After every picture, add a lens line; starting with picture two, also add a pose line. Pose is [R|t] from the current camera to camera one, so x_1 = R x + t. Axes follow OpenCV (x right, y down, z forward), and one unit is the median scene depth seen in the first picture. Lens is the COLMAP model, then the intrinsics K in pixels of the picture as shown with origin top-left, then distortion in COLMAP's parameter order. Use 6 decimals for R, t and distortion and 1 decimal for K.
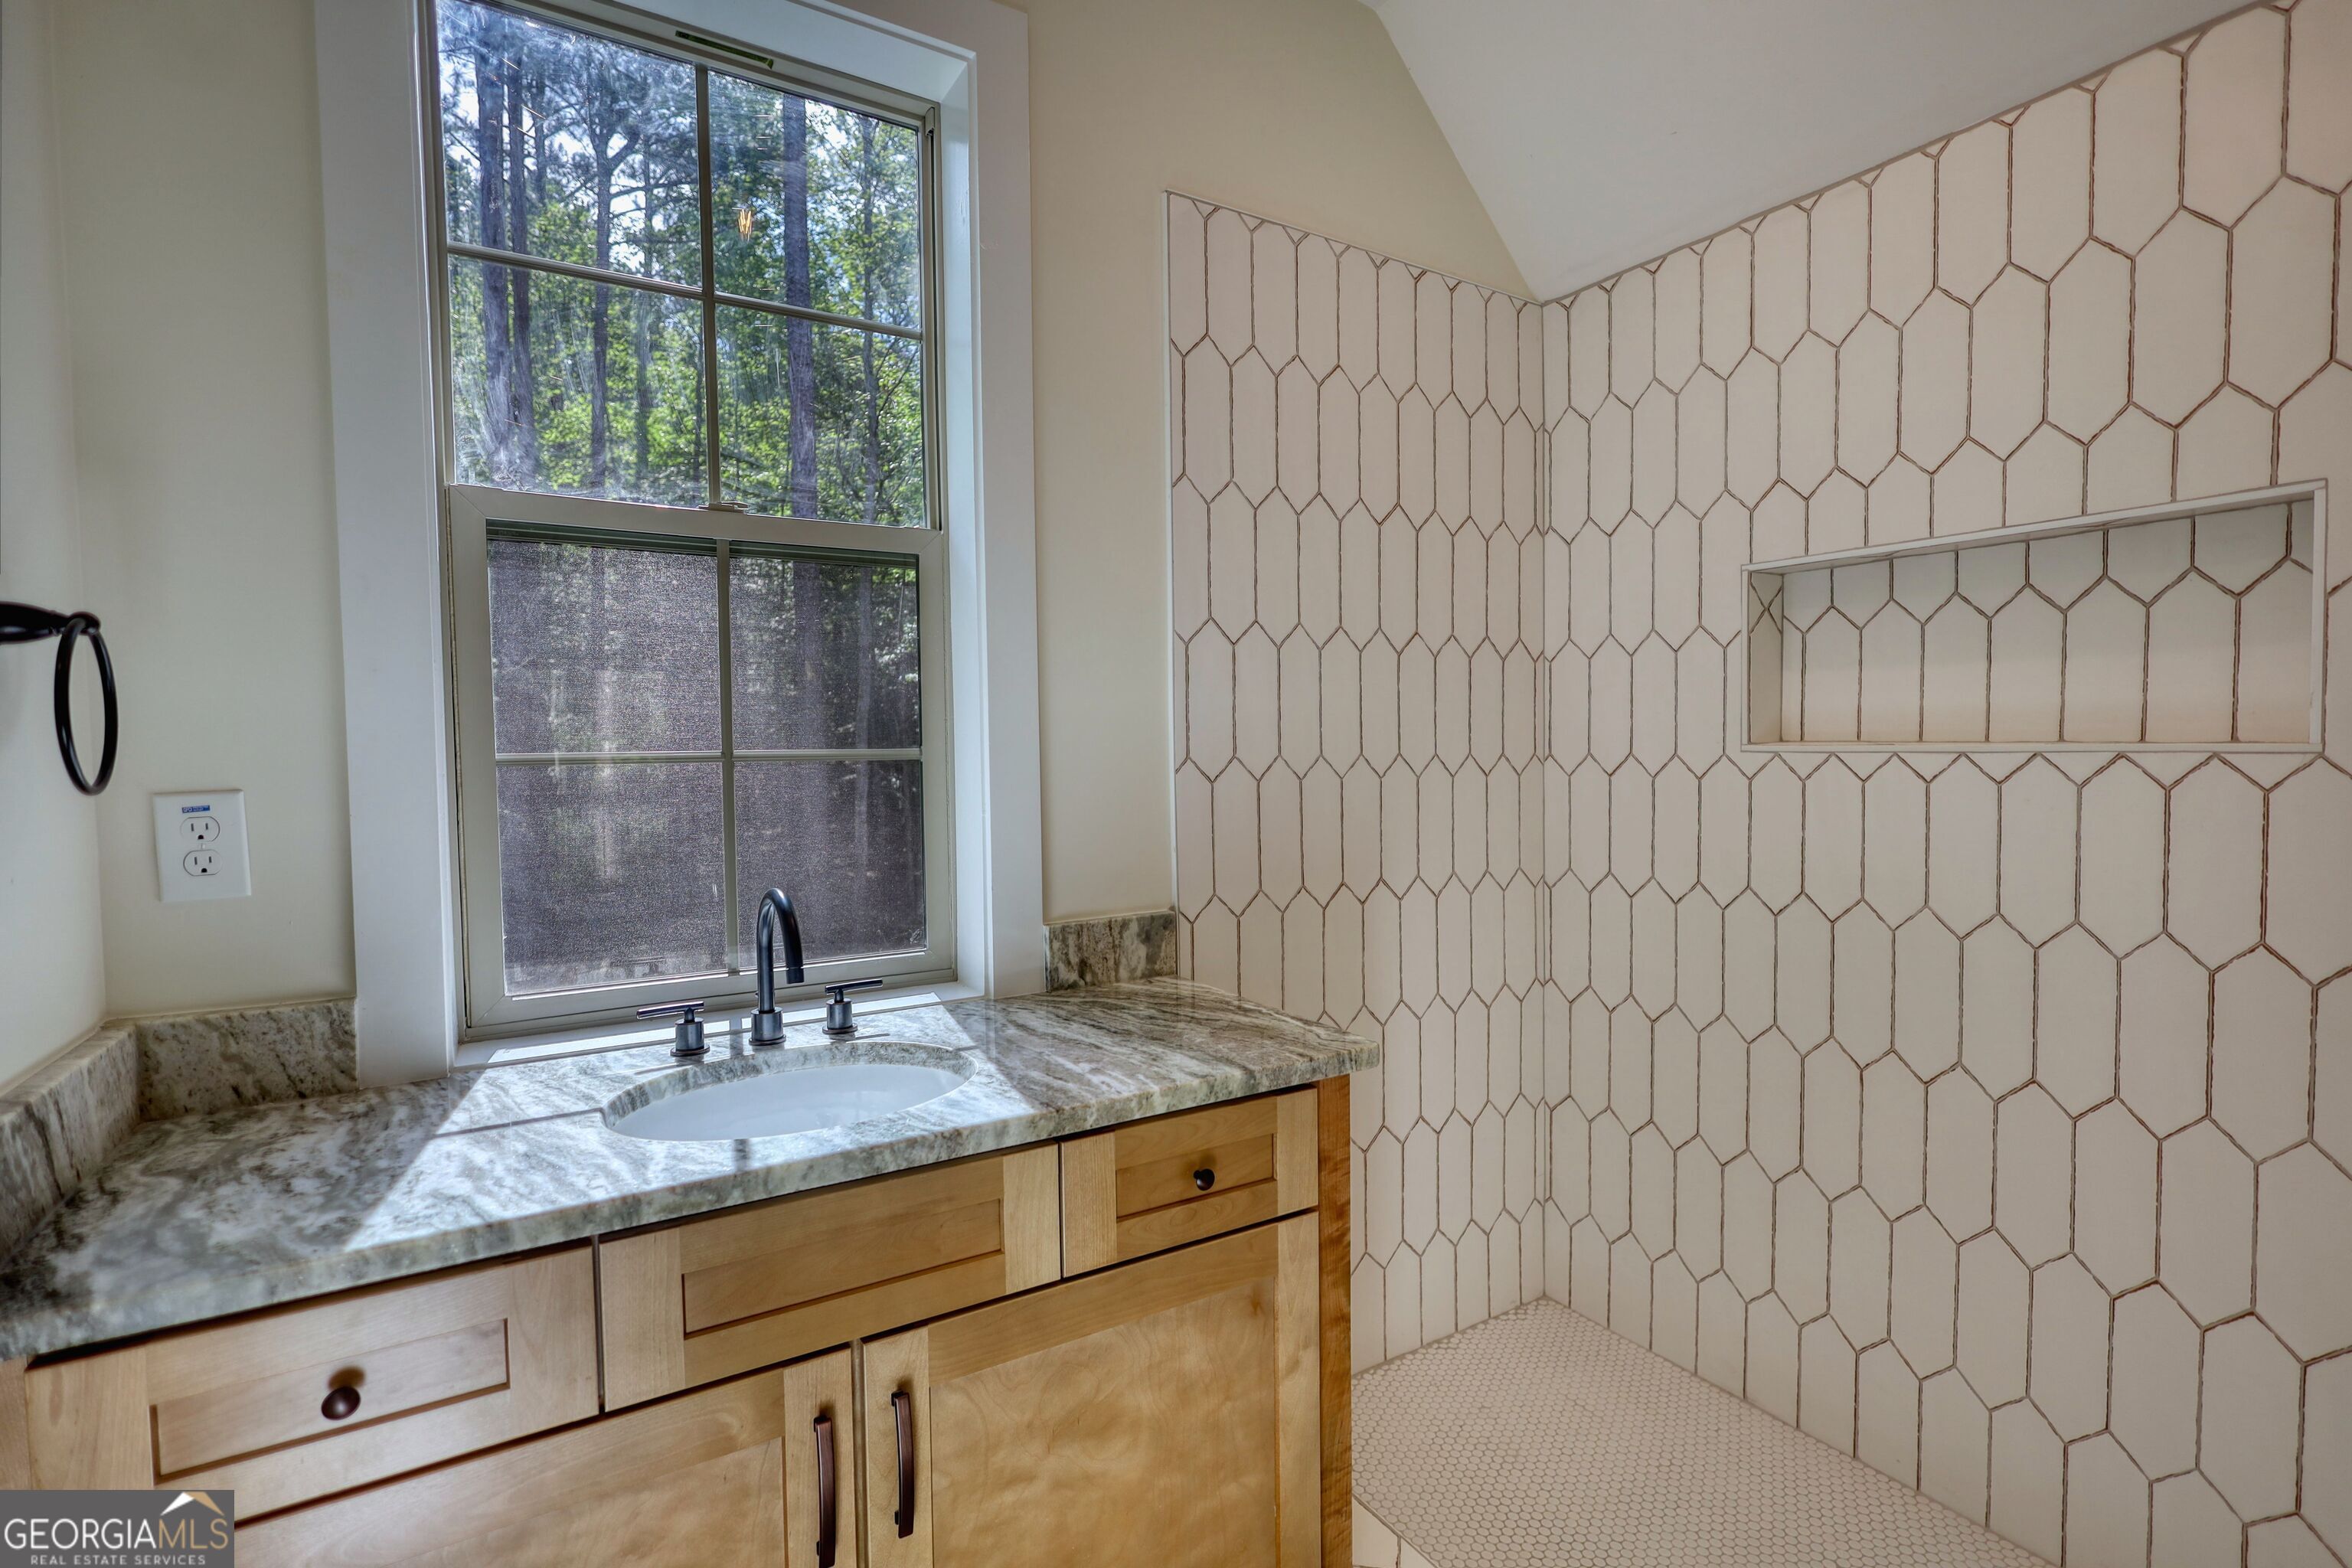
lens RADIAL K [[1105.5, 0, 1169.4], [0, 1105.5, 797.6], [0, 0, 1]] dist [-0.003122, 0.000028]
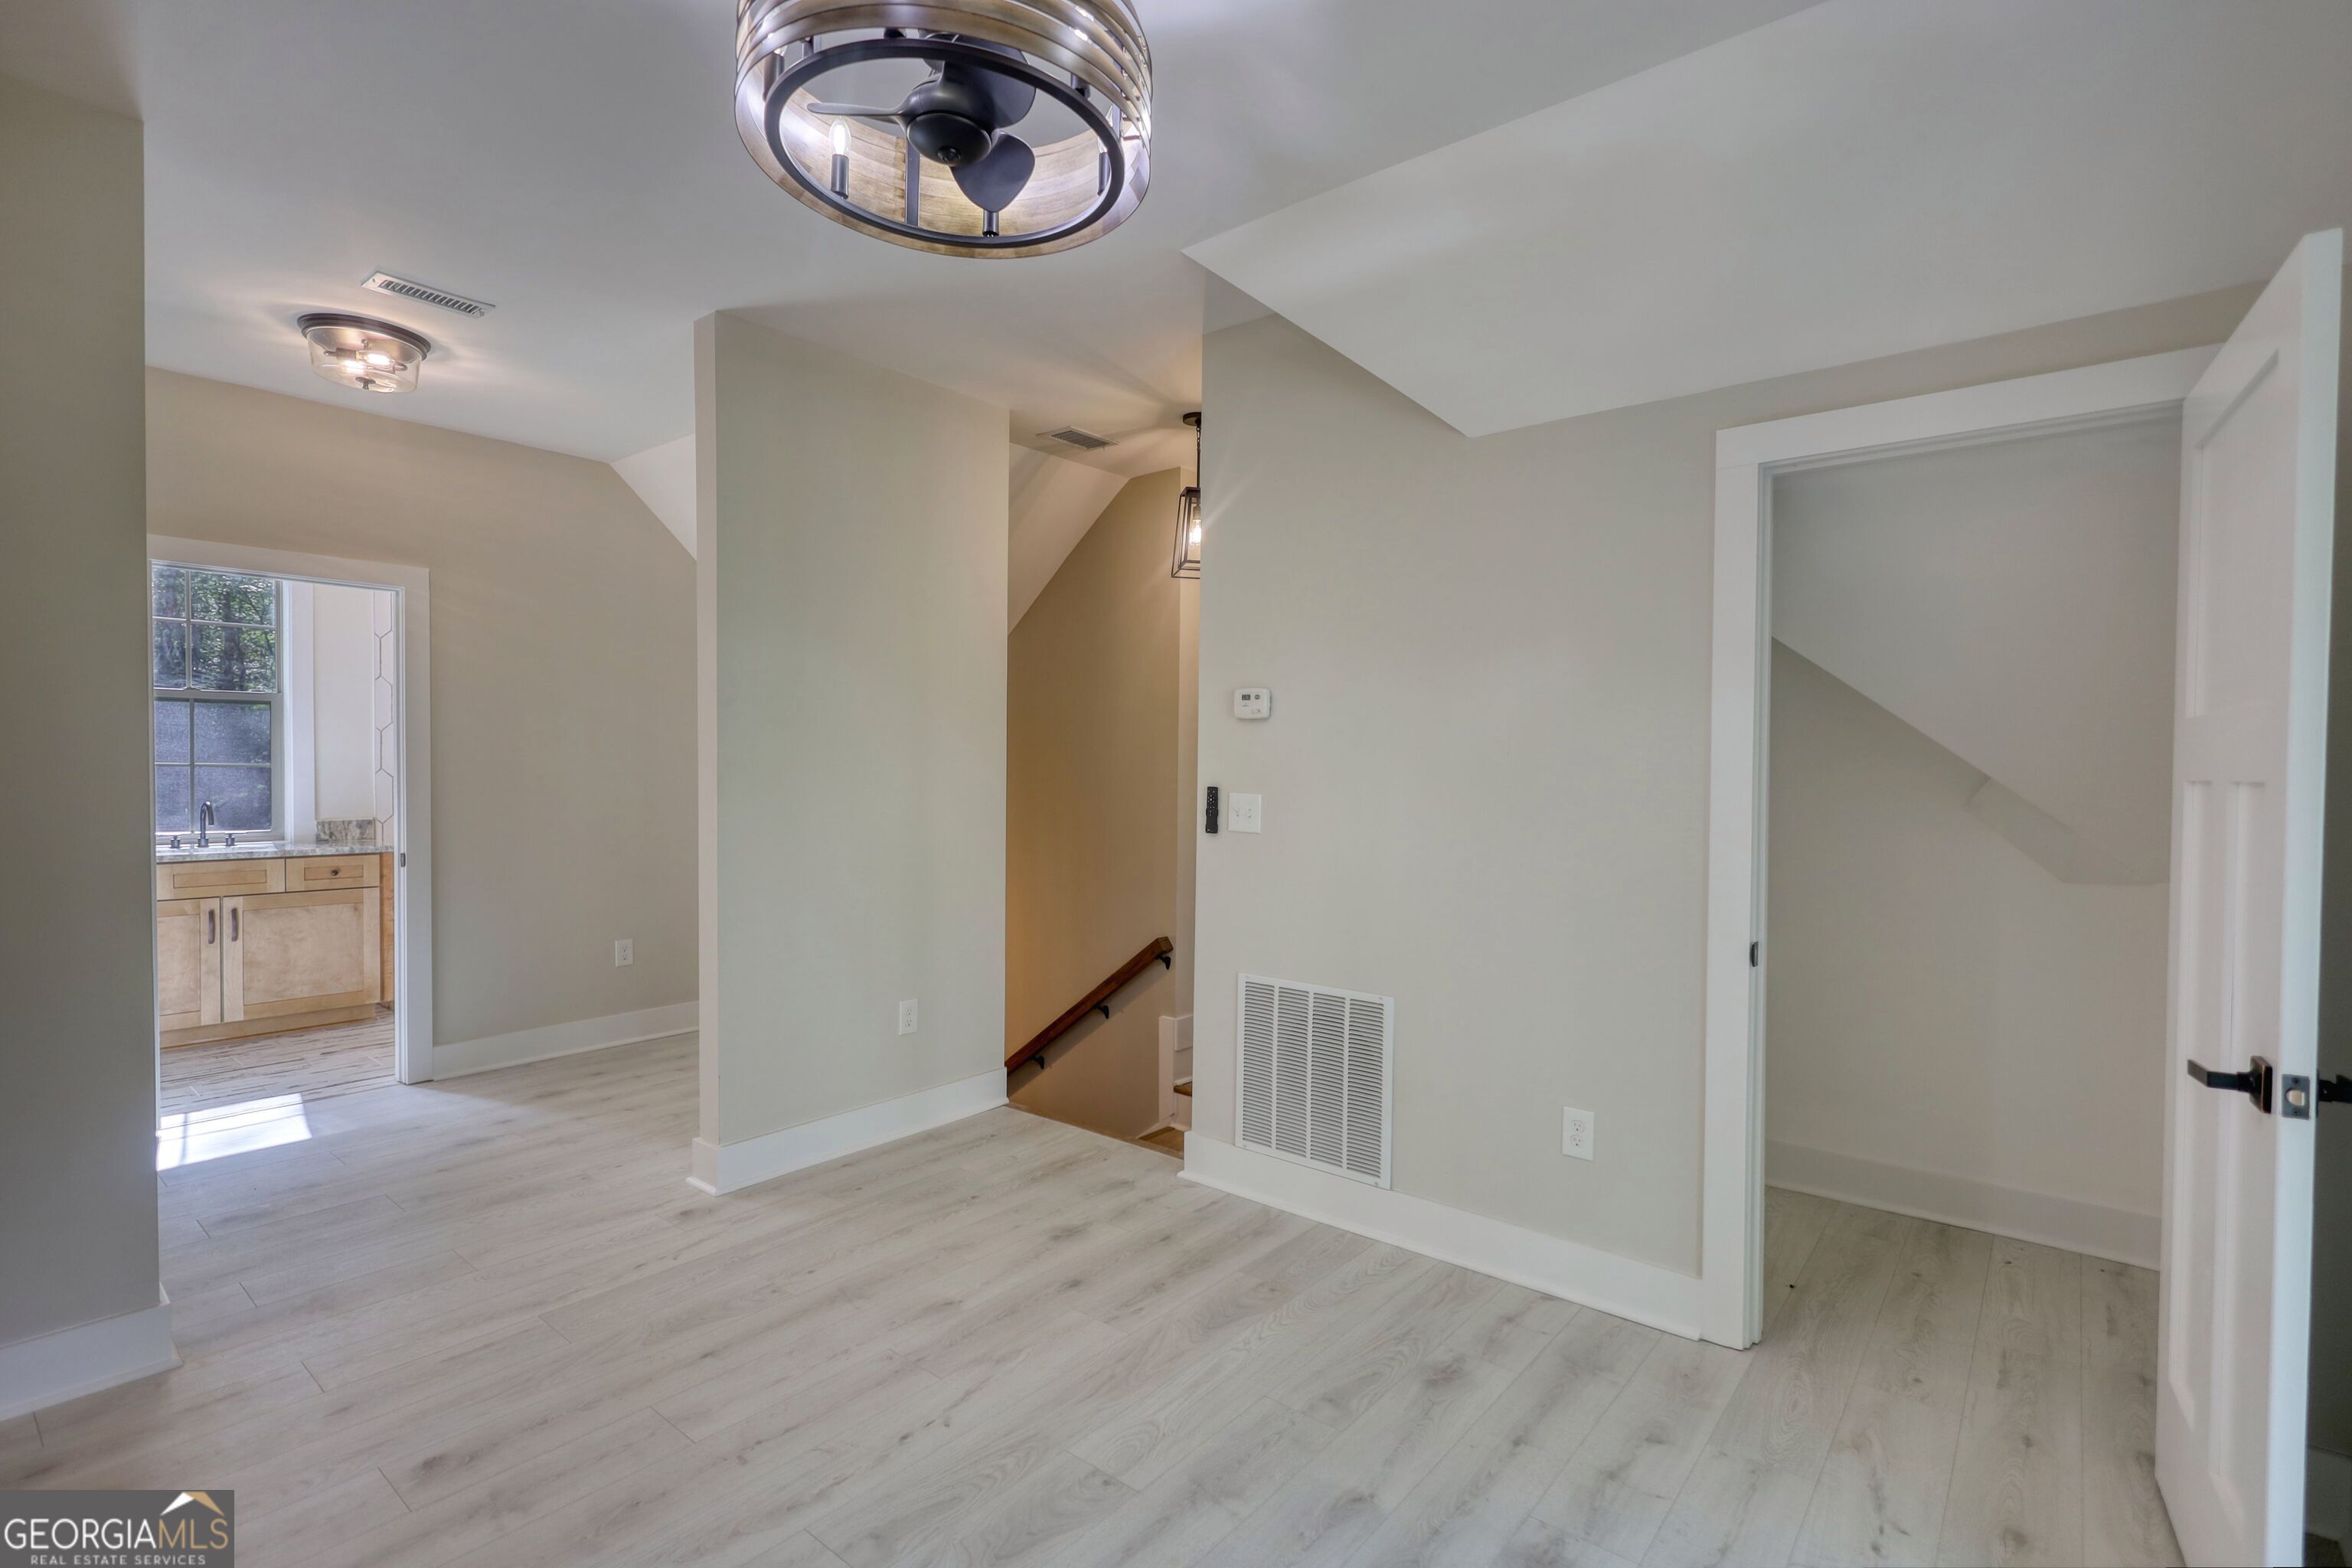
lens RADIAL K [[1102.0, 0, 1182.3], [0, 1102.0, 787.1], [0, 0, 1]] dist [0.000854, -0.000389]
pose [[0.942856, 0.016607, 0.332786, 1.430030], [-0.007770, 0.999581, -0.027869, 0.108294], [-0.333110, 0.023690, 0.942590, -3.408328]]
